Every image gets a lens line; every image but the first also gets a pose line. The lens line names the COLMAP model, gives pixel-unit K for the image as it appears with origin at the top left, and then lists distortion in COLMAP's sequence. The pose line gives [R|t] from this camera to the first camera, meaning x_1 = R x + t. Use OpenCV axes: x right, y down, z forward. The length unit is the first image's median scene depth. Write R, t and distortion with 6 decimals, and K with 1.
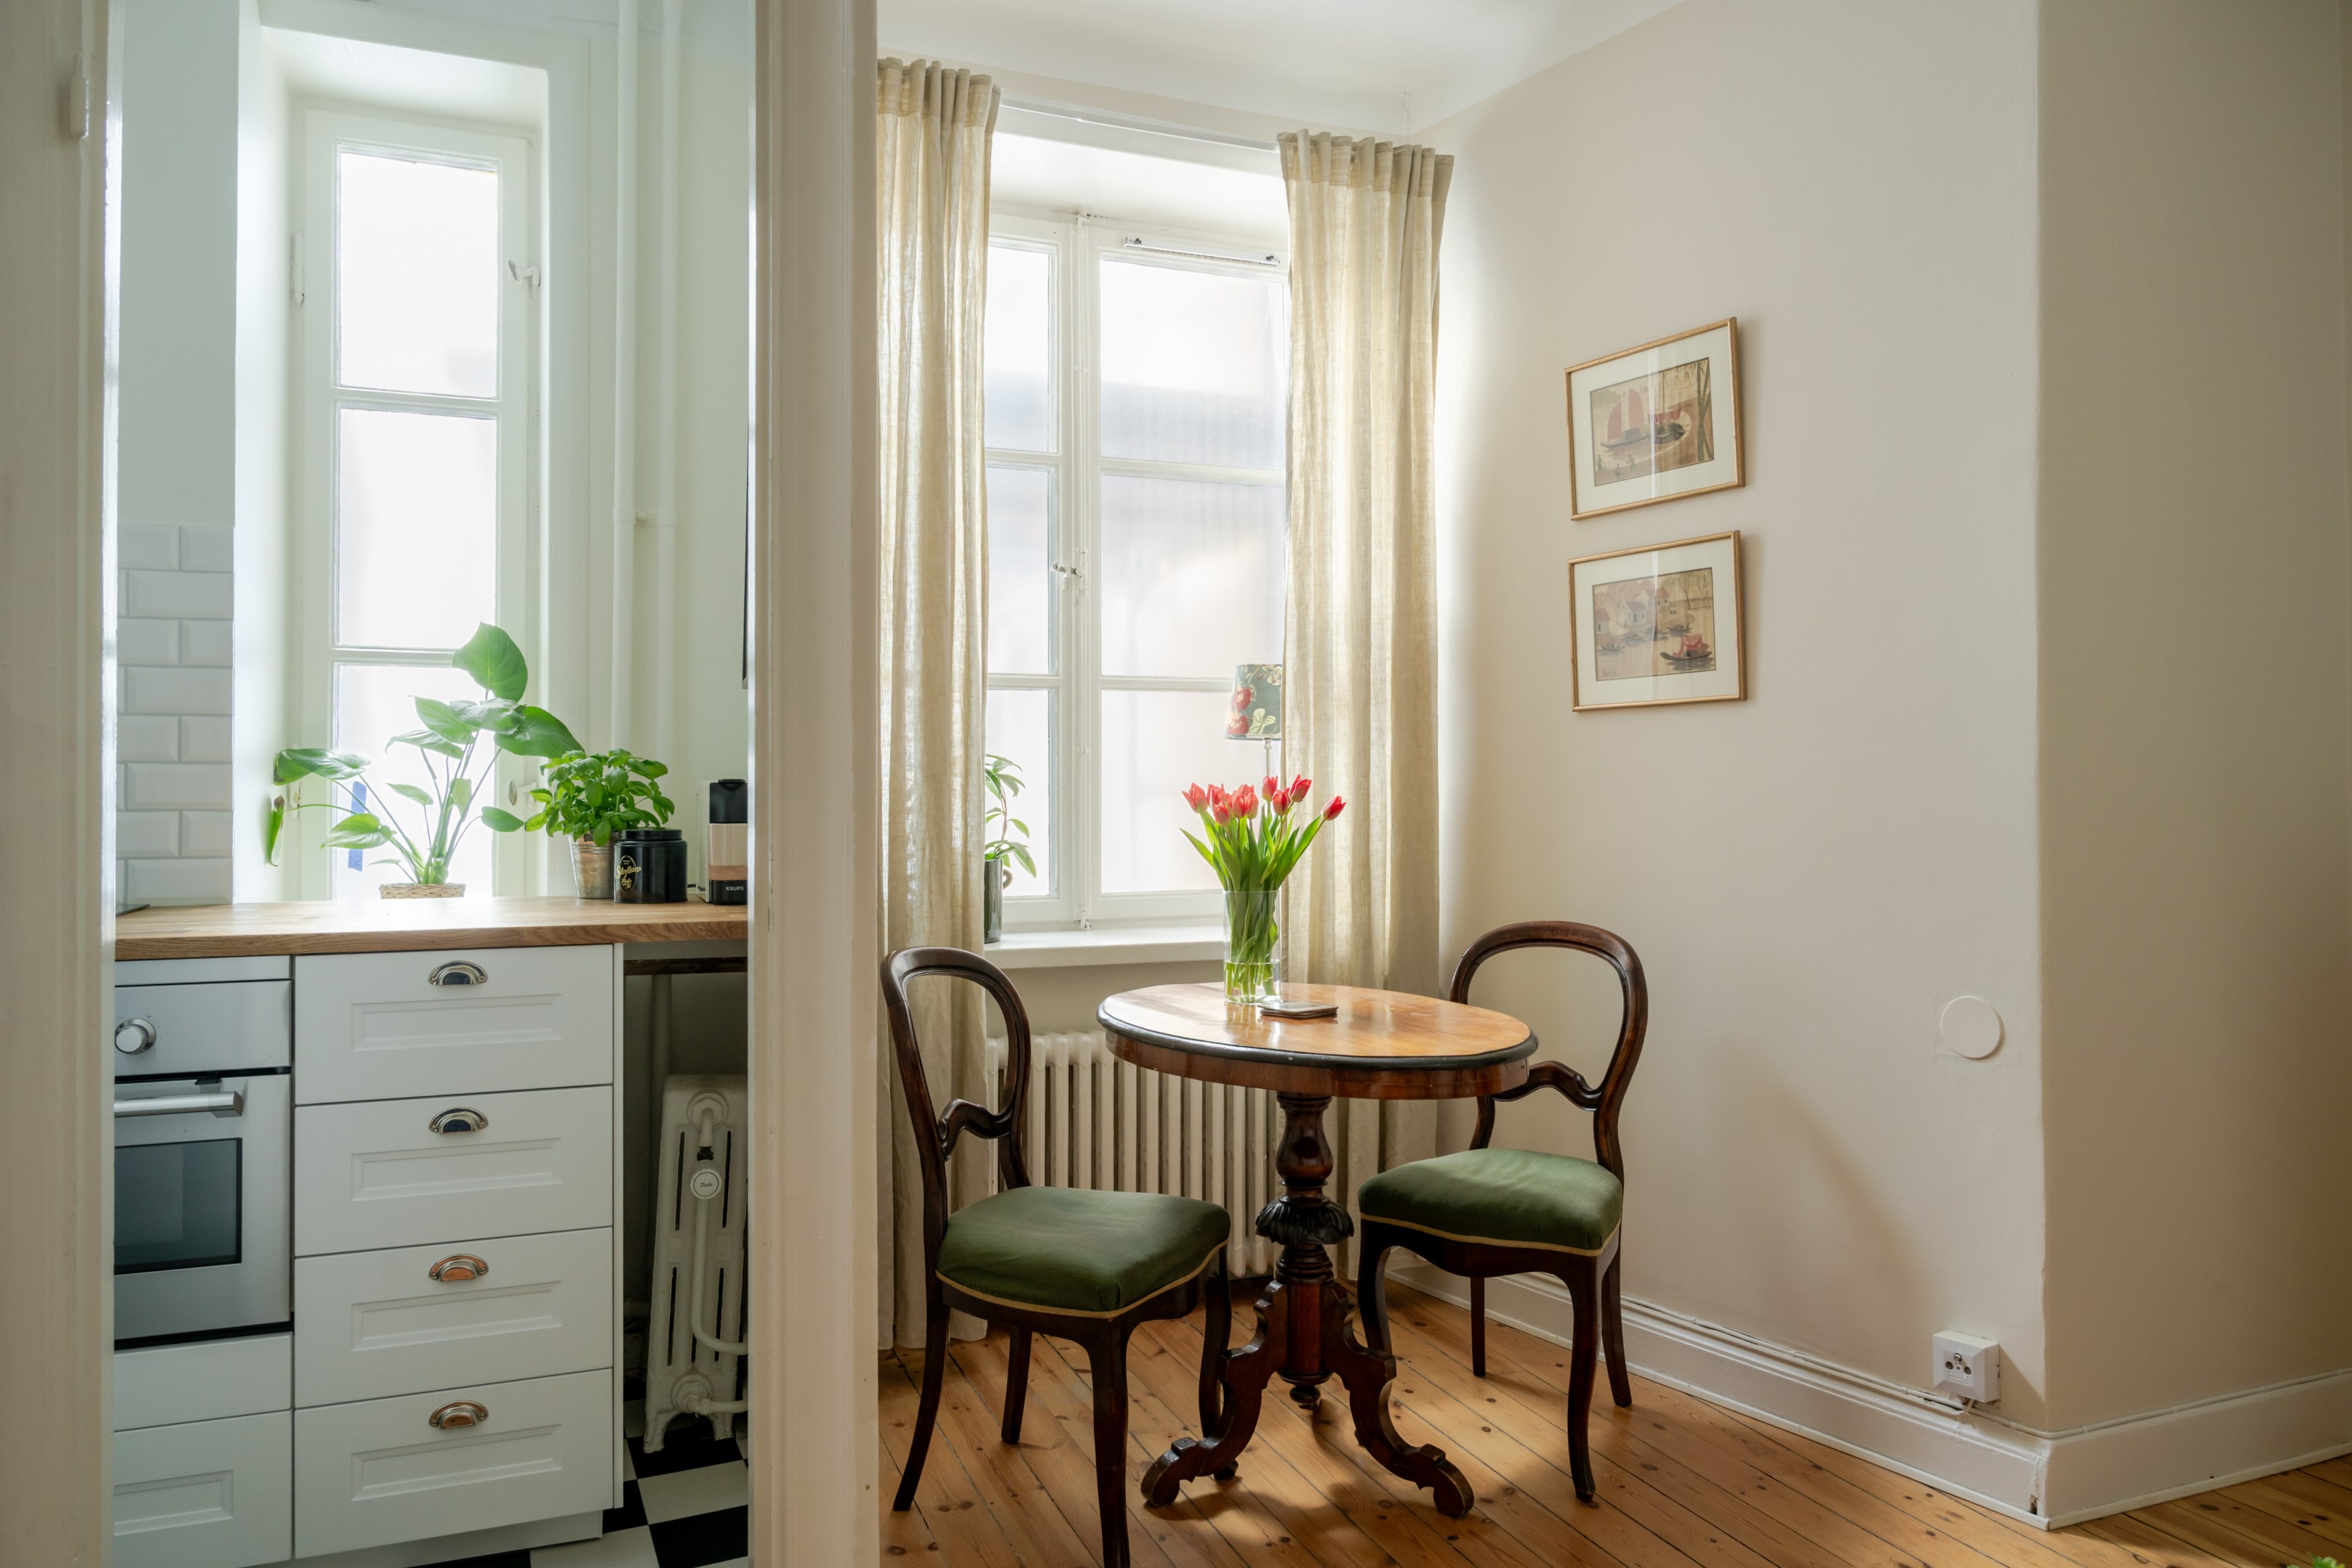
lens RADIAL K [[1654.8, 0, 1117.6], [0, 1654.8, 786.7], [0, 0, 1]] dist [0.001102, -0.003380]
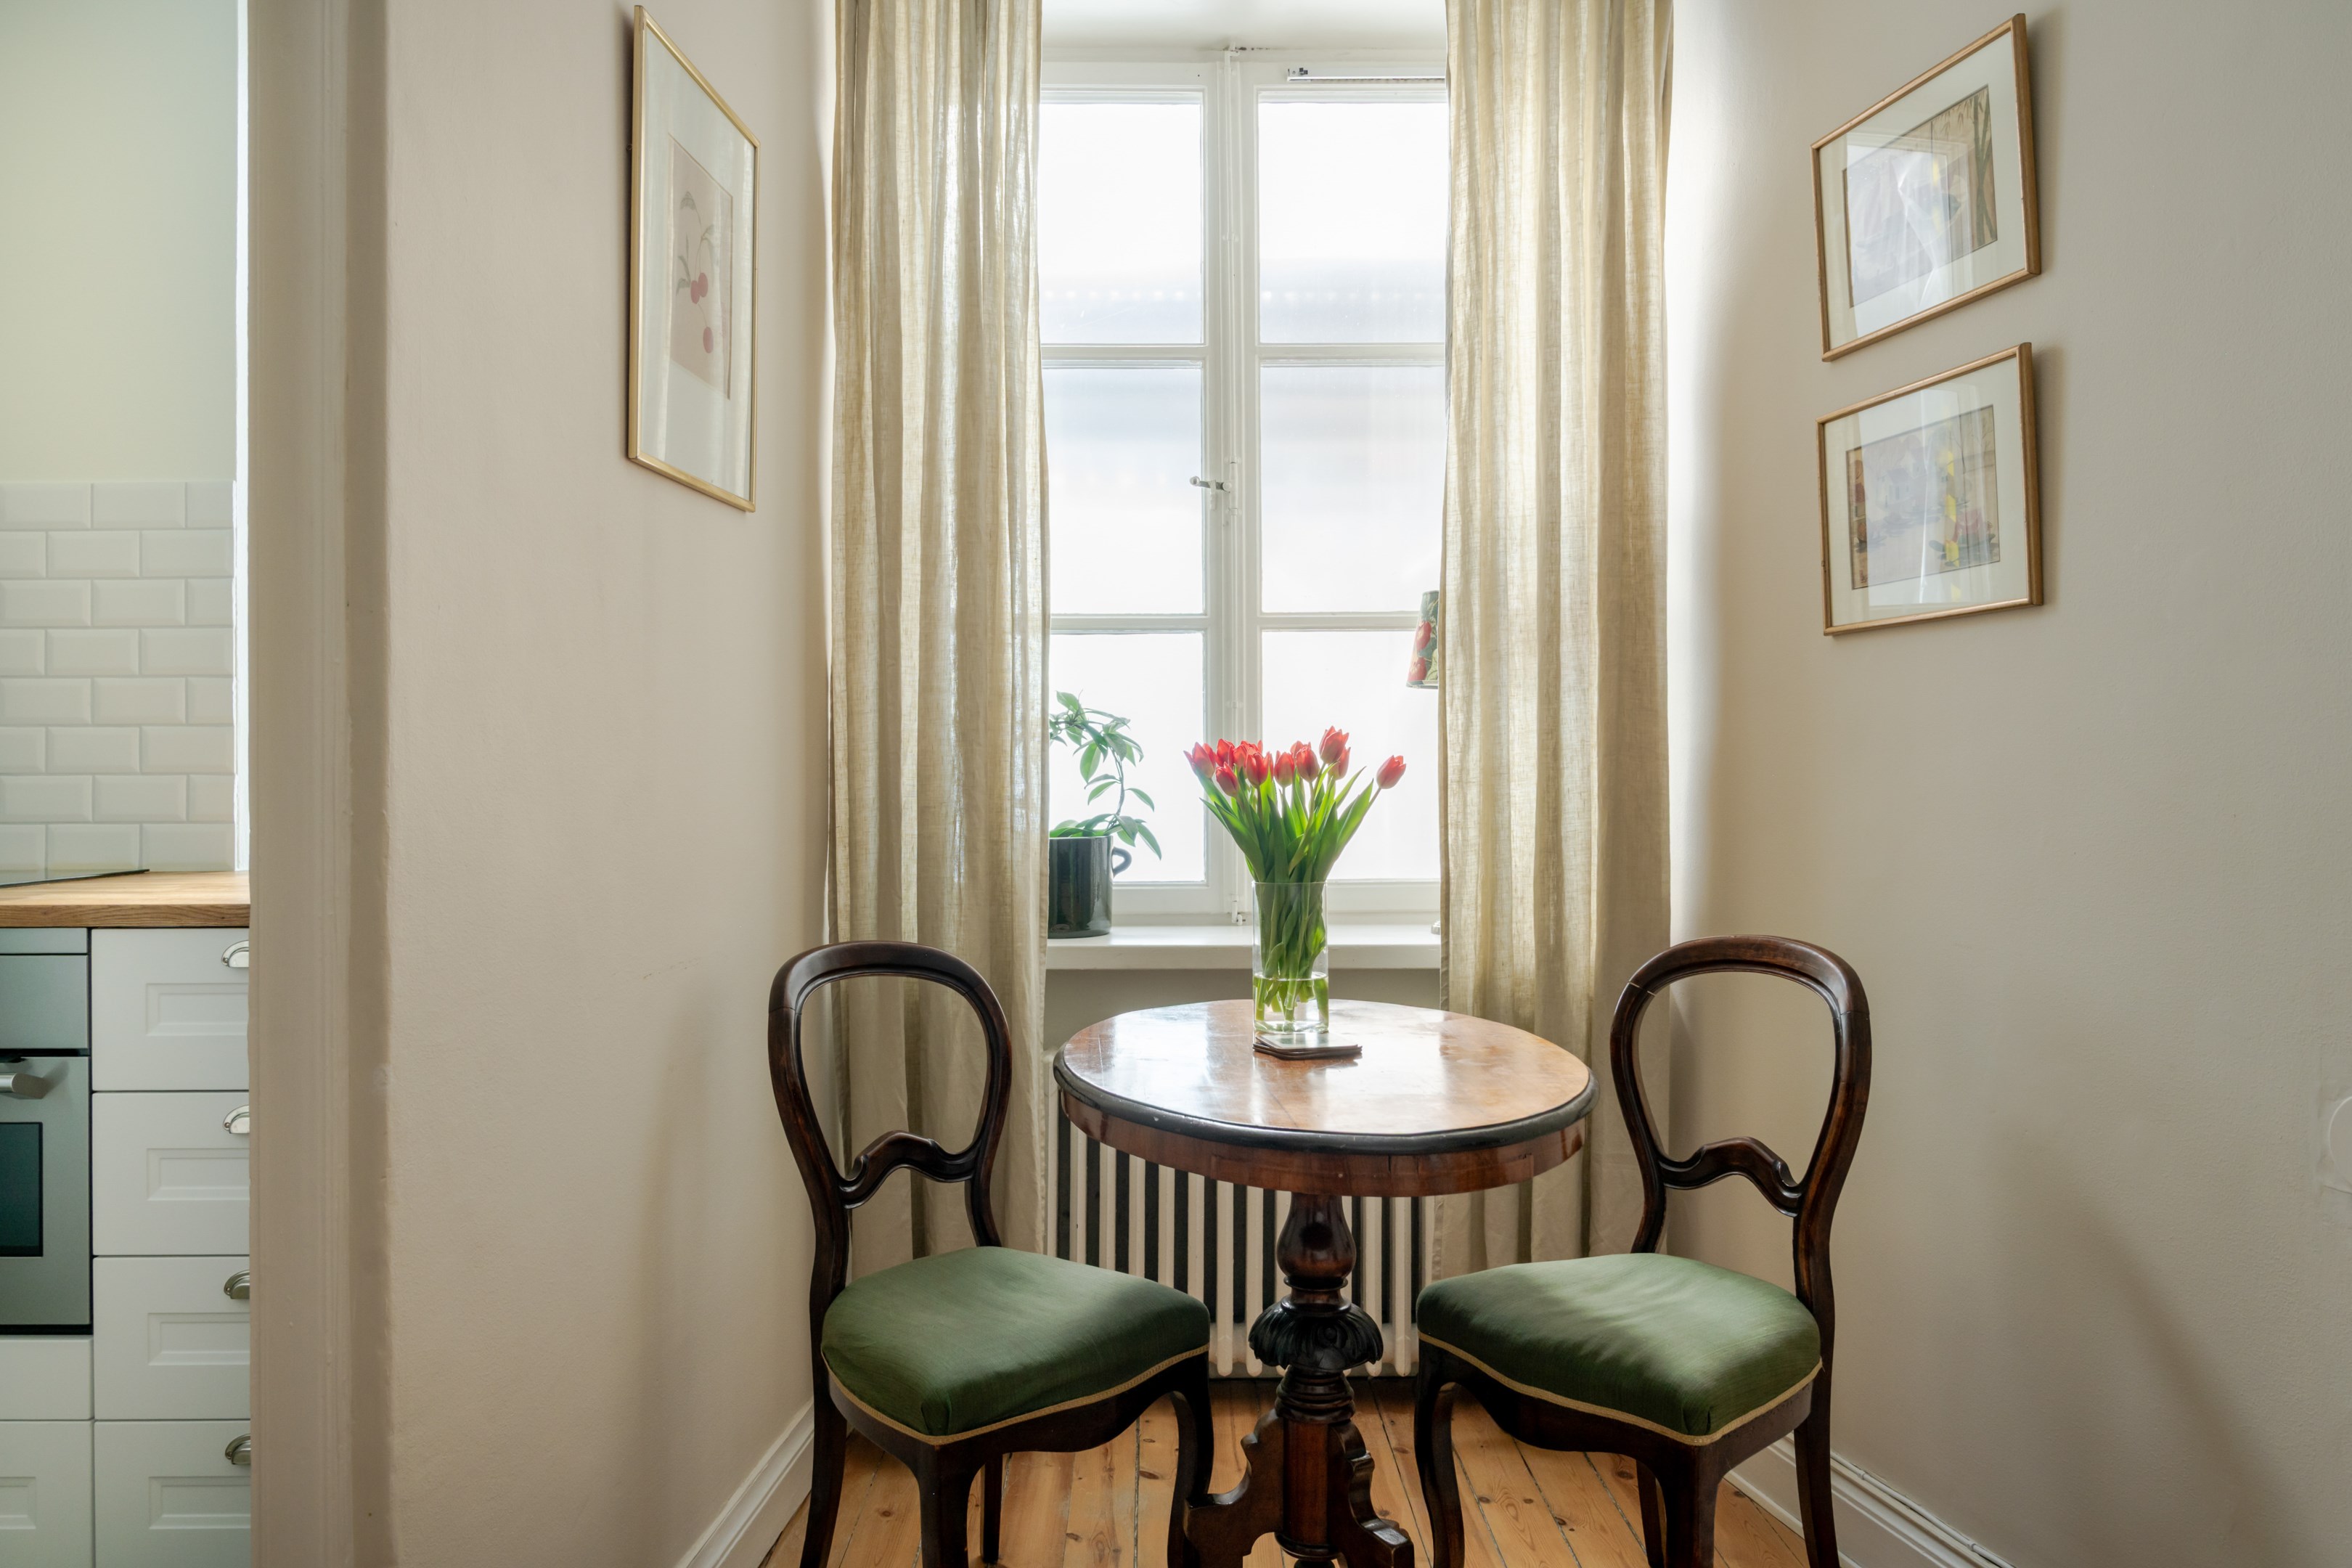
lens RADIAL K [[1654.8, 0, 1165.3], [0, 1654.8, 770.6], [0, 0, 1]] dist [0.001102, -0.003380]
pose [[0.929868, -0.000997, -0.367891, 0.298692], [0.002346, 0.999992, 0.003221, 0.009414], [0.367885, -0.003858, 0.929863, 0.273092]]
